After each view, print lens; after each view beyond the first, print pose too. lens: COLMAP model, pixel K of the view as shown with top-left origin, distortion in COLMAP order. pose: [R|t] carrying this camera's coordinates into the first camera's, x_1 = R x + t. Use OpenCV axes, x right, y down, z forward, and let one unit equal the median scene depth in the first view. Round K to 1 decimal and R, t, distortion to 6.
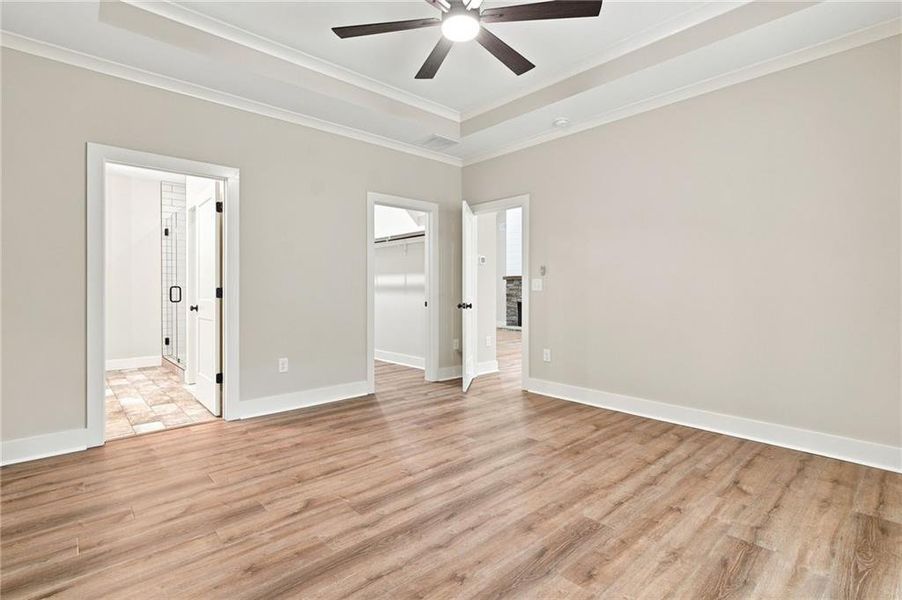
lens RADIAL K [[434.6, 0, 448.3], [0, 434.6, 293.4], [0, 0, 1]] dist [-0.001018, -0.000389]
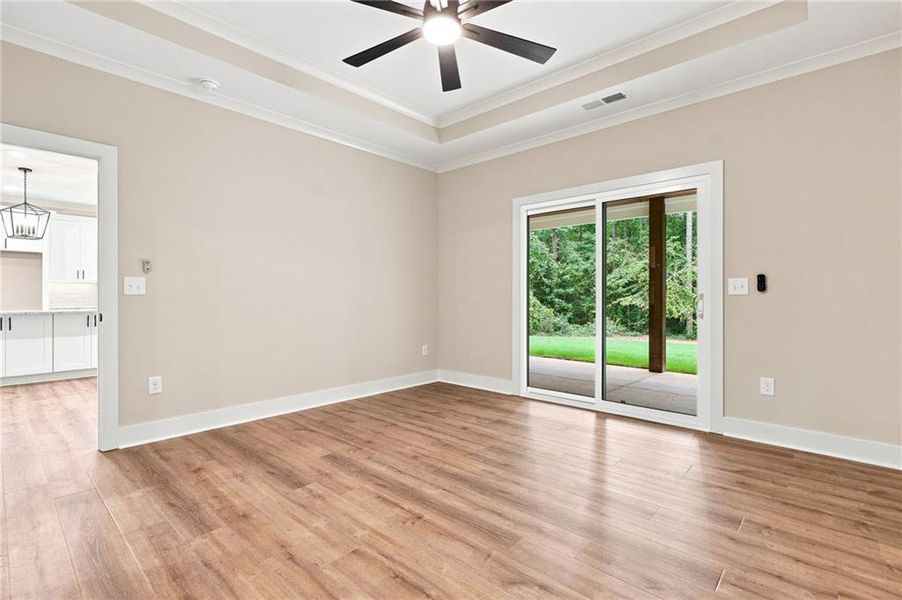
lens RADIAL K [[421.5, 0, 445.4], [0, 421.5, 297.4], [0, 0, 1]] dist [-0.001977, -0.000378]
pose [[-0.088493, -0.004167, 0.996068, -0.850624], [0.006517, 0.999967, 0.004763, -0.002562], [-0.996055, 0.006913, -0.088463, 0.979401]]
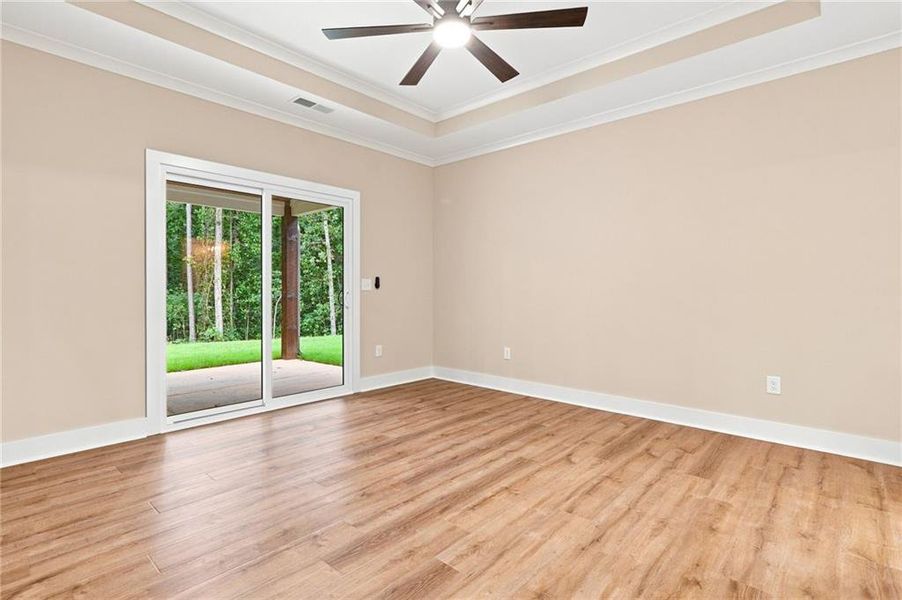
lens RADIAL K [[434.6, 0, 448.3], [0, 434.6, 293.4], [0, 0, 1]] dist [-0.001018, -0.000389]
pose [[-0.995366, -0.001434, -0.096151, 0.122444], [-0.002806, 0.999896, 0.014135, -0.013045], [0.096121, 0.014339, -0.995266, 1.837361]]
